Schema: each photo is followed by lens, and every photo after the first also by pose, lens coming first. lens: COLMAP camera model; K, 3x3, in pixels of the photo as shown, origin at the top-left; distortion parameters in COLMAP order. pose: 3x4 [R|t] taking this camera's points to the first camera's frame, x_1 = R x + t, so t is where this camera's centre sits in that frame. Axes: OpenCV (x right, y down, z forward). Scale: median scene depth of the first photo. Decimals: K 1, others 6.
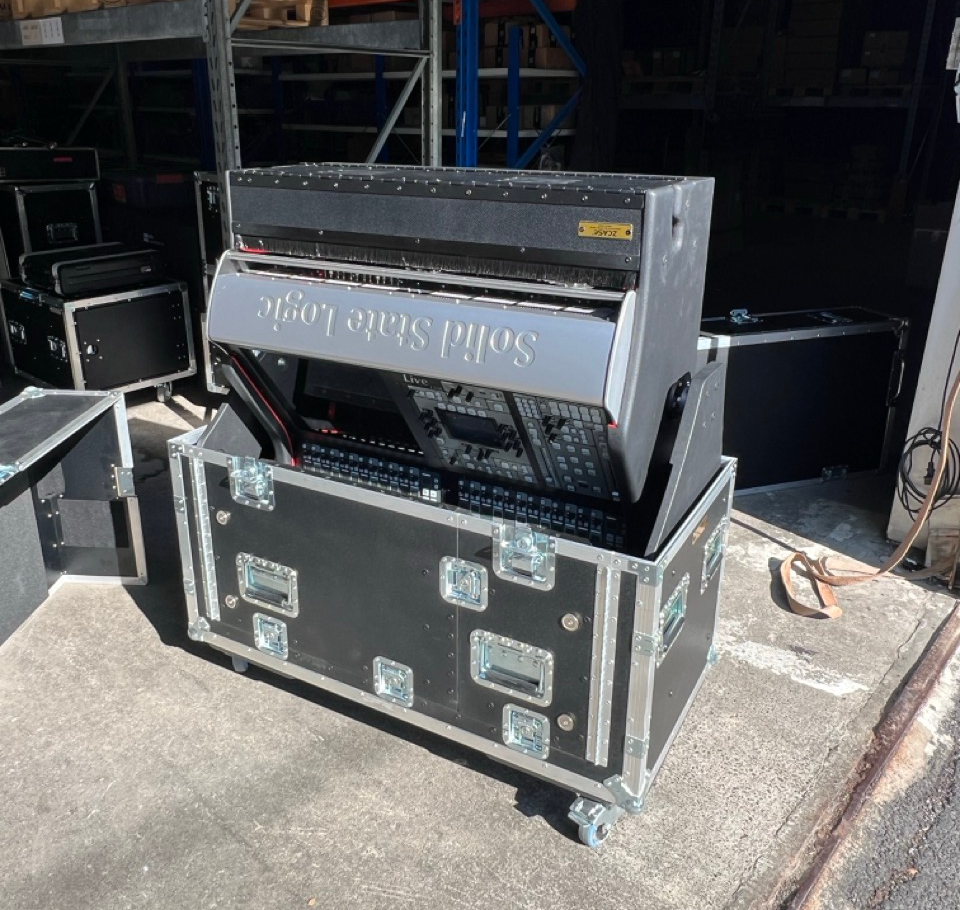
lens RADIAL K [[855.3, 0, 477.8], [0, 855.3, 425.1], [0, 0, 1]] dist [-0.008274, 0.002105]
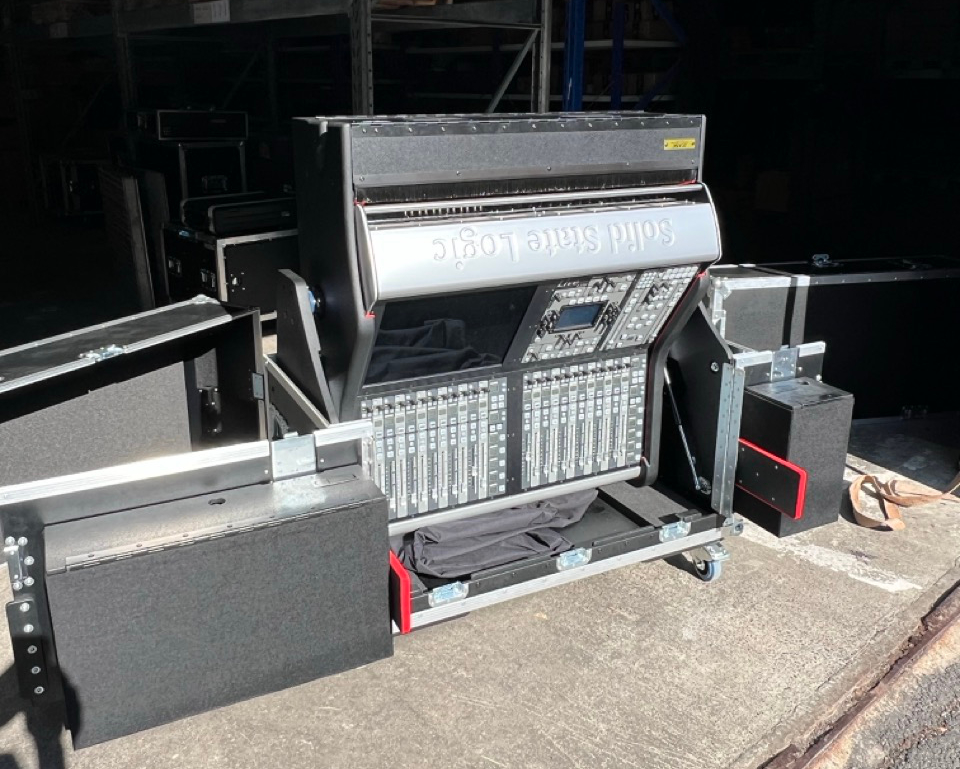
lens RADIAL K [[860.1, 0, 481.1], [0, 860.1, 338.9], [0, 0, 1]] dist [-0.003451, -0.004954]
pose [[0.992196, 0.031515, -0.120638, 0.024500], [-0.039840, 0.996942, -0.067227, 0.087539], [0.118151, 0.071509, 0.990418, -0.162174]]
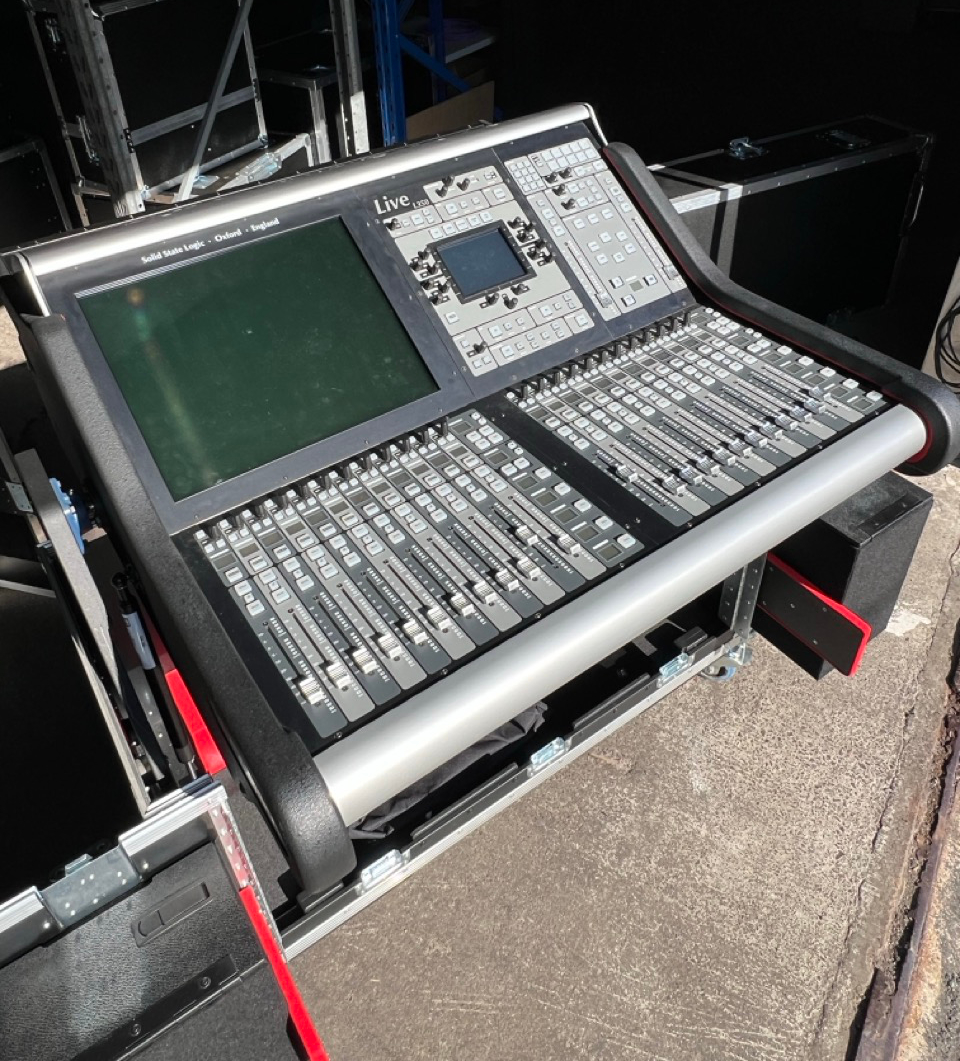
lens RADIAL K [[856.9, 0, 474.1], [0, 856.9, 415.7], [0, 0, 1]] dist [-0.002734, -0.002641]
pose [[0.990139, -0.113234, 0.082485, -0.072293], [0.086199, 0.956576, 0.278444, -0.192678], [-0.110433, -0.268588, 0.956904, 0.233699]]
